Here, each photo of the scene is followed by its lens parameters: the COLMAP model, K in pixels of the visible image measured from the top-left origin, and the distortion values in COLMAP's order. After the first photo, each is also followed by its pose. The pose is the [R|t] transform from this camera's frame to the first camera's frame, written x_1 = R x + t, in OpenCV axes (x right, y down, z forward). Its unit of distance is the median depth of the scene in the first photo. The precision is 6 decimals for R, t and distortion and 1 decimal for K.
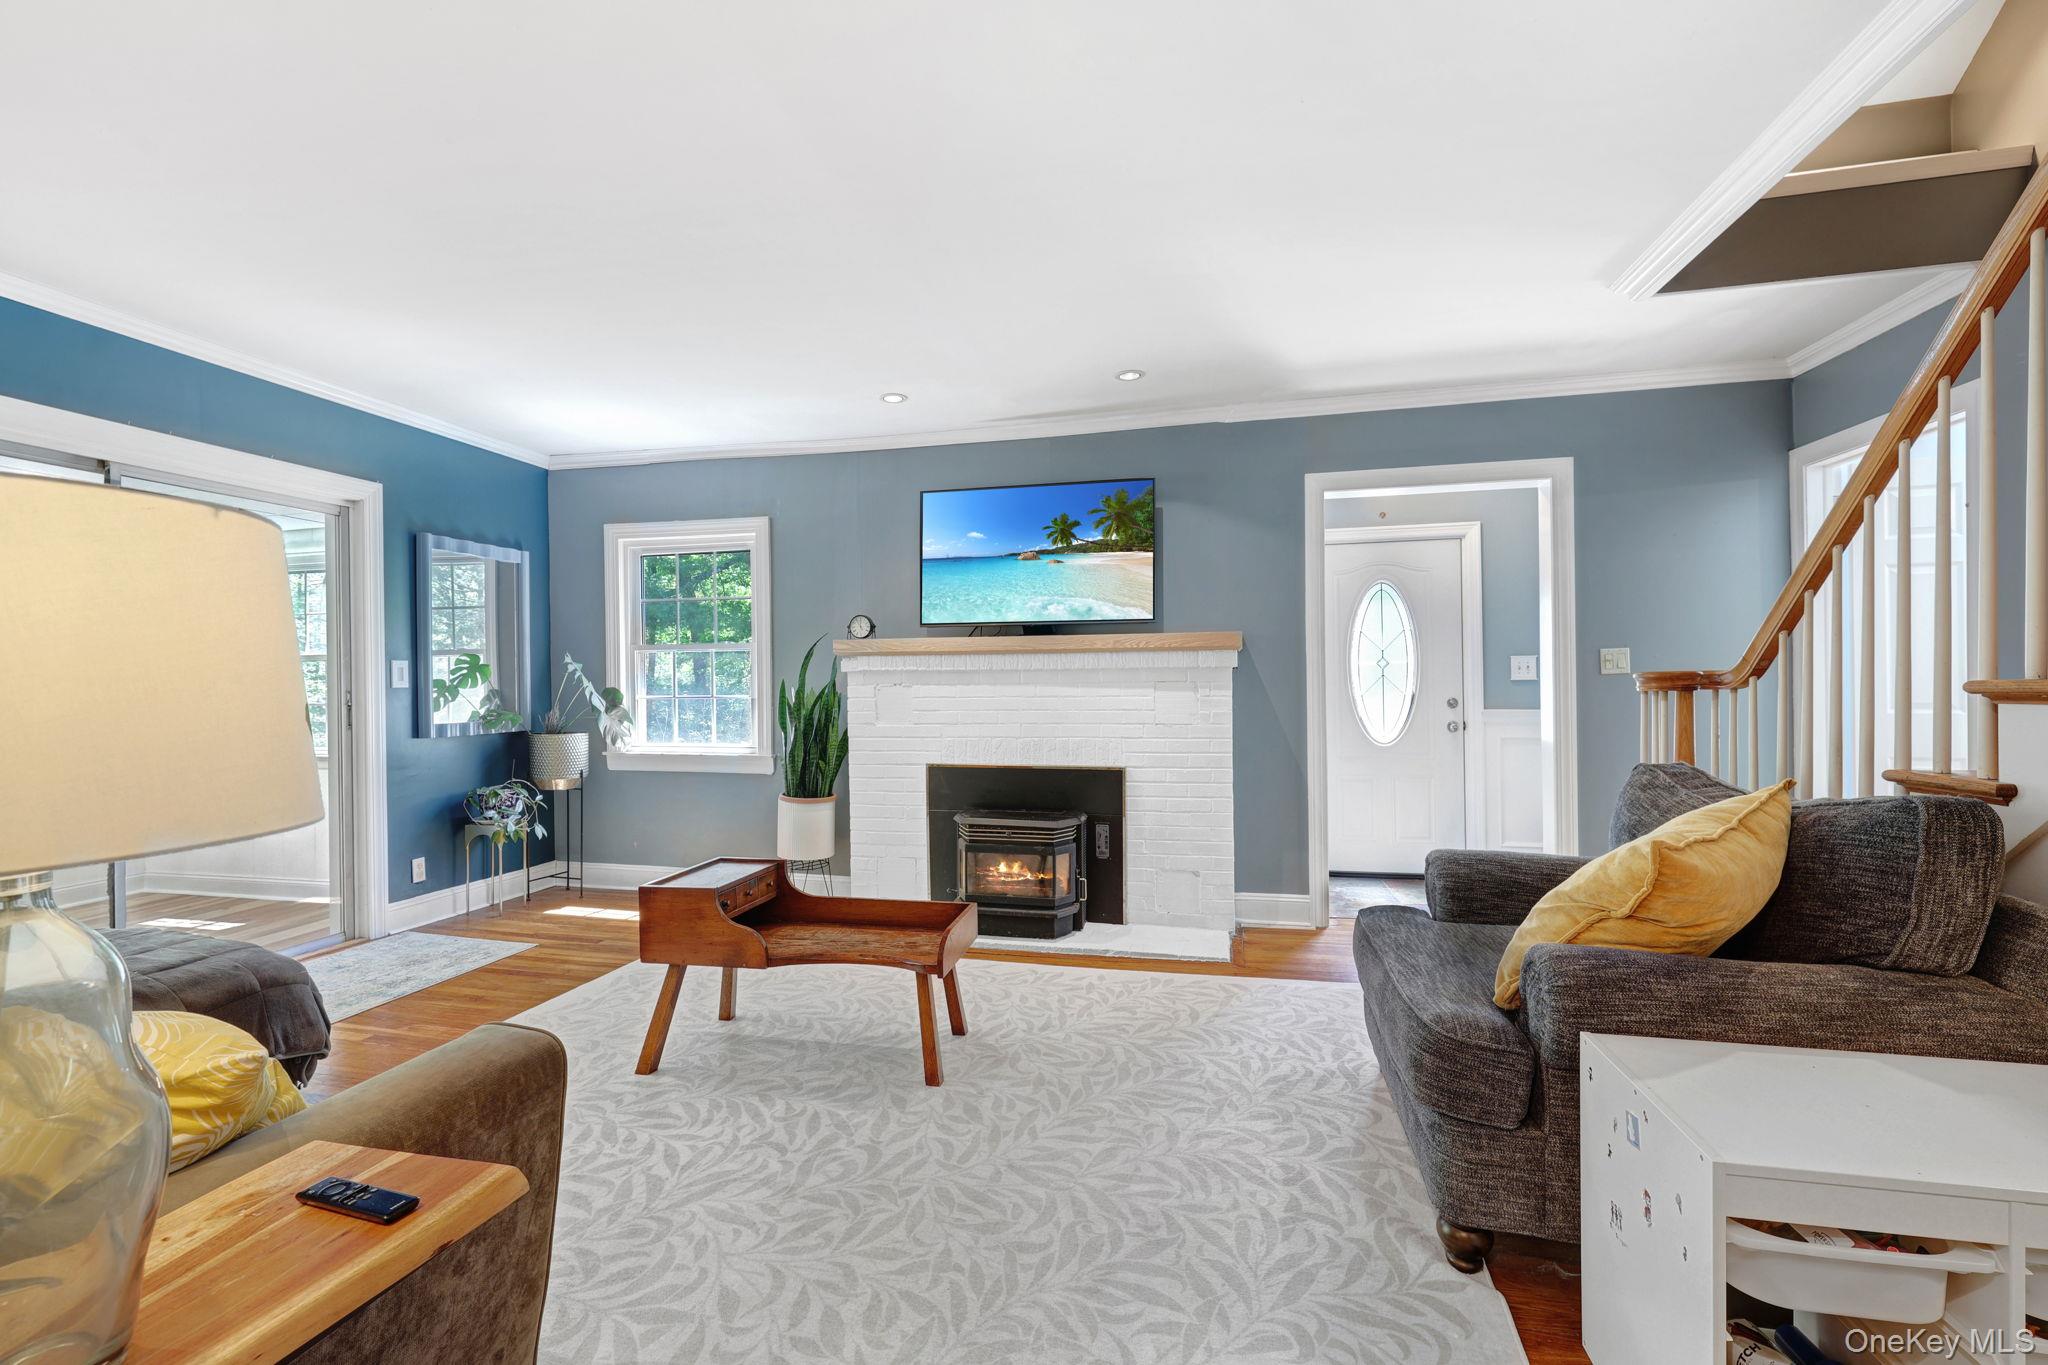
lens RADIAL K [[886.0, 0, 1008.7], [0, 886.0, 686.4], [0, 0, 1]] dist [0.001345, 0.000941]
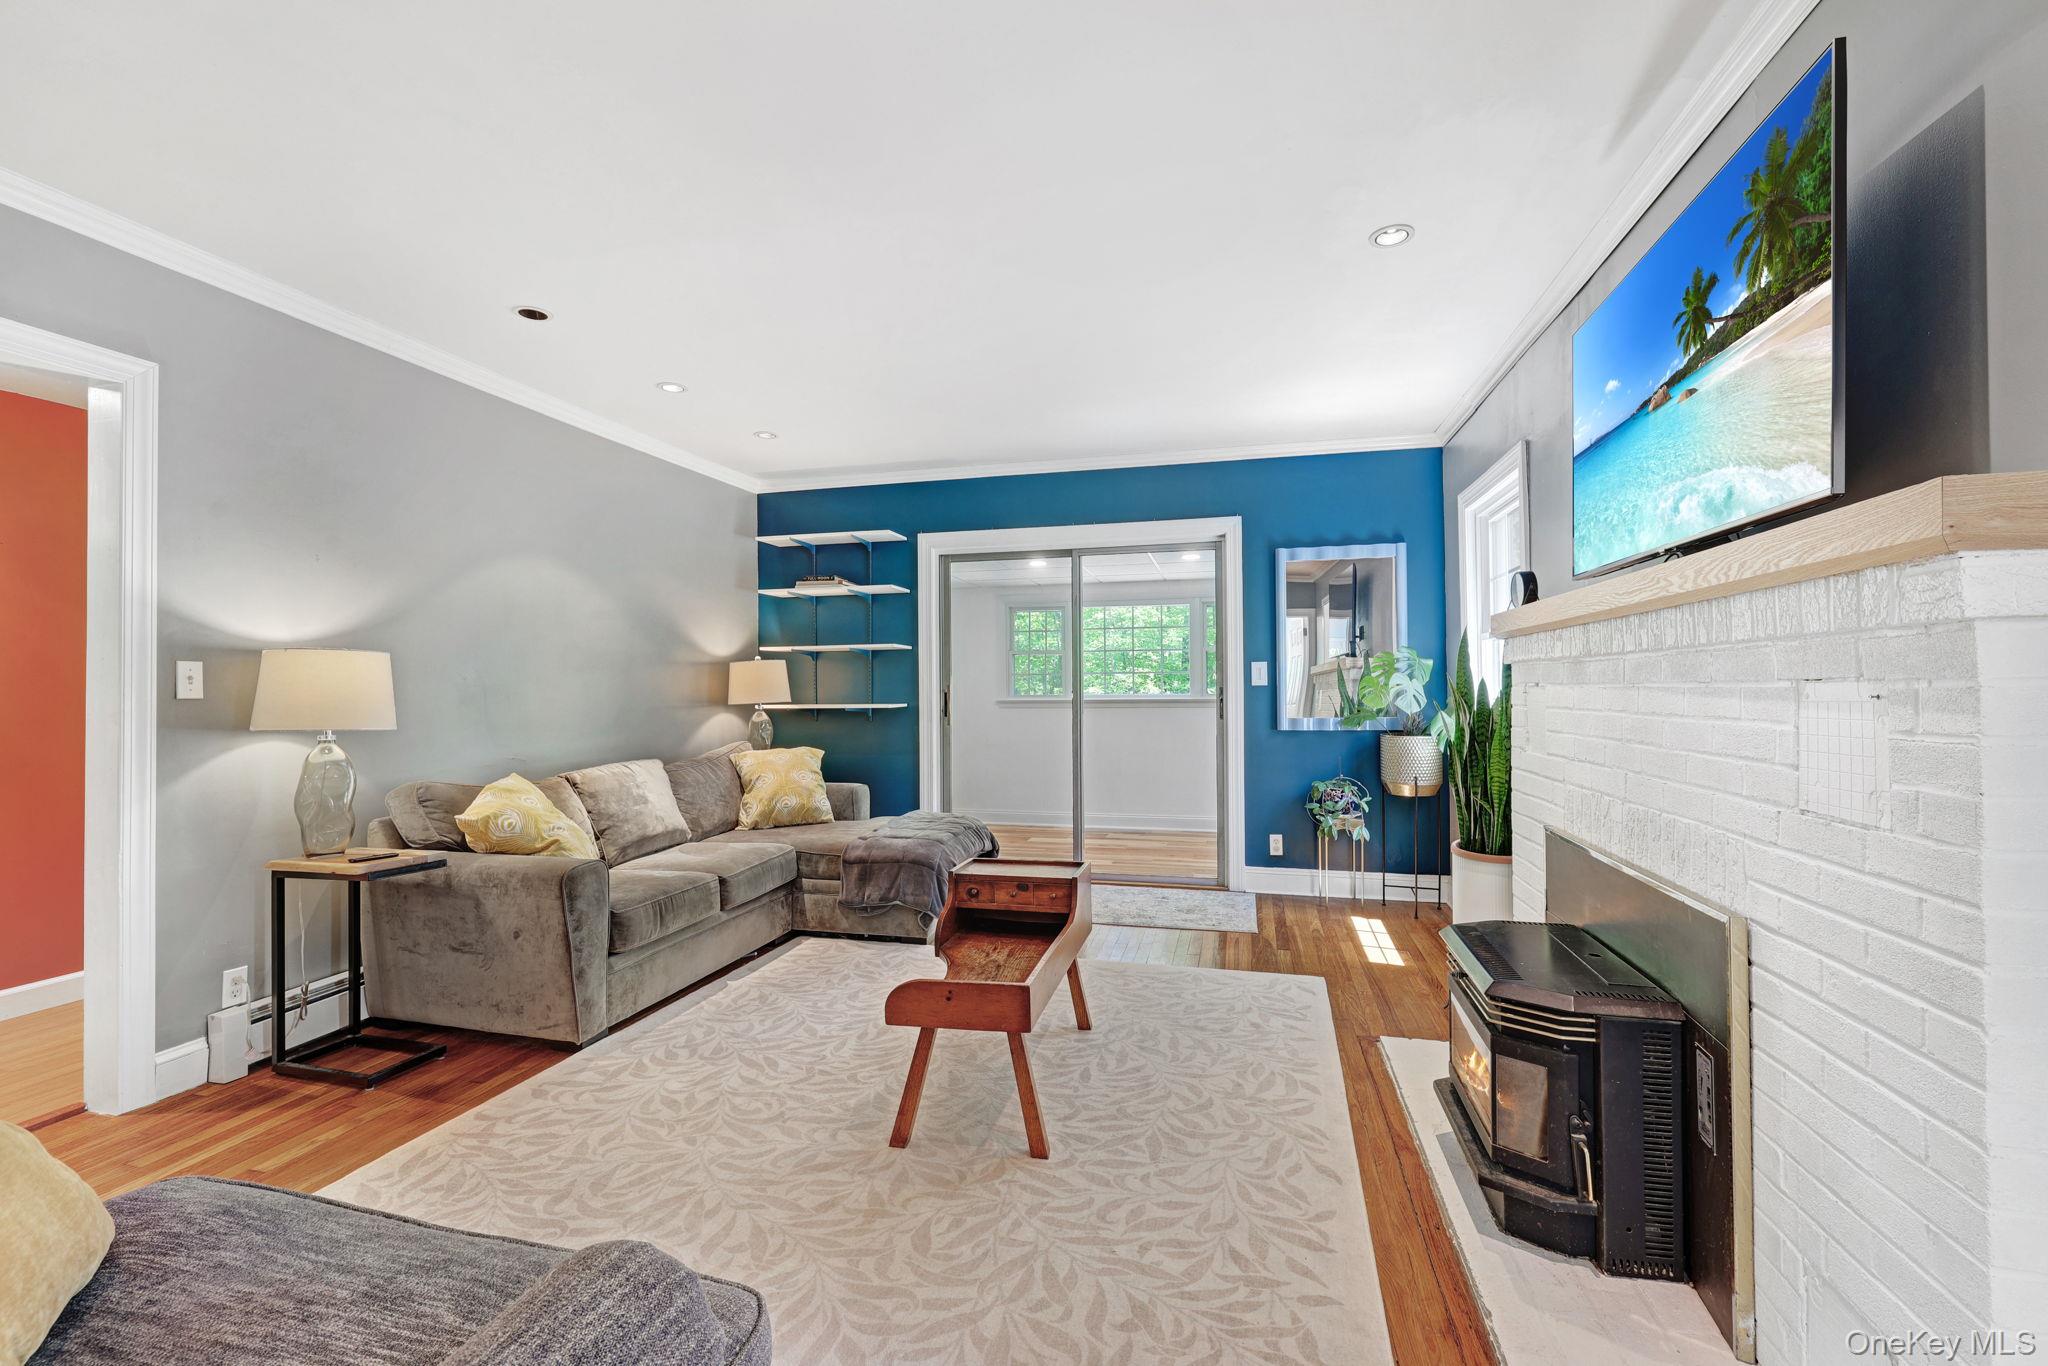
lens RADIAL K [[886.0, 0, 1017.0], [0, 886.0, 683.6], [0, 0, 1]] dist [0.001345, 0.000941]
pose [[-0.025312, 0.004466, -0.999670, 0.623922], [0.004107, 0.999982, 0.004363, -0.009025], [0.999671, -0.003995, -0.025330, 0.900618]]
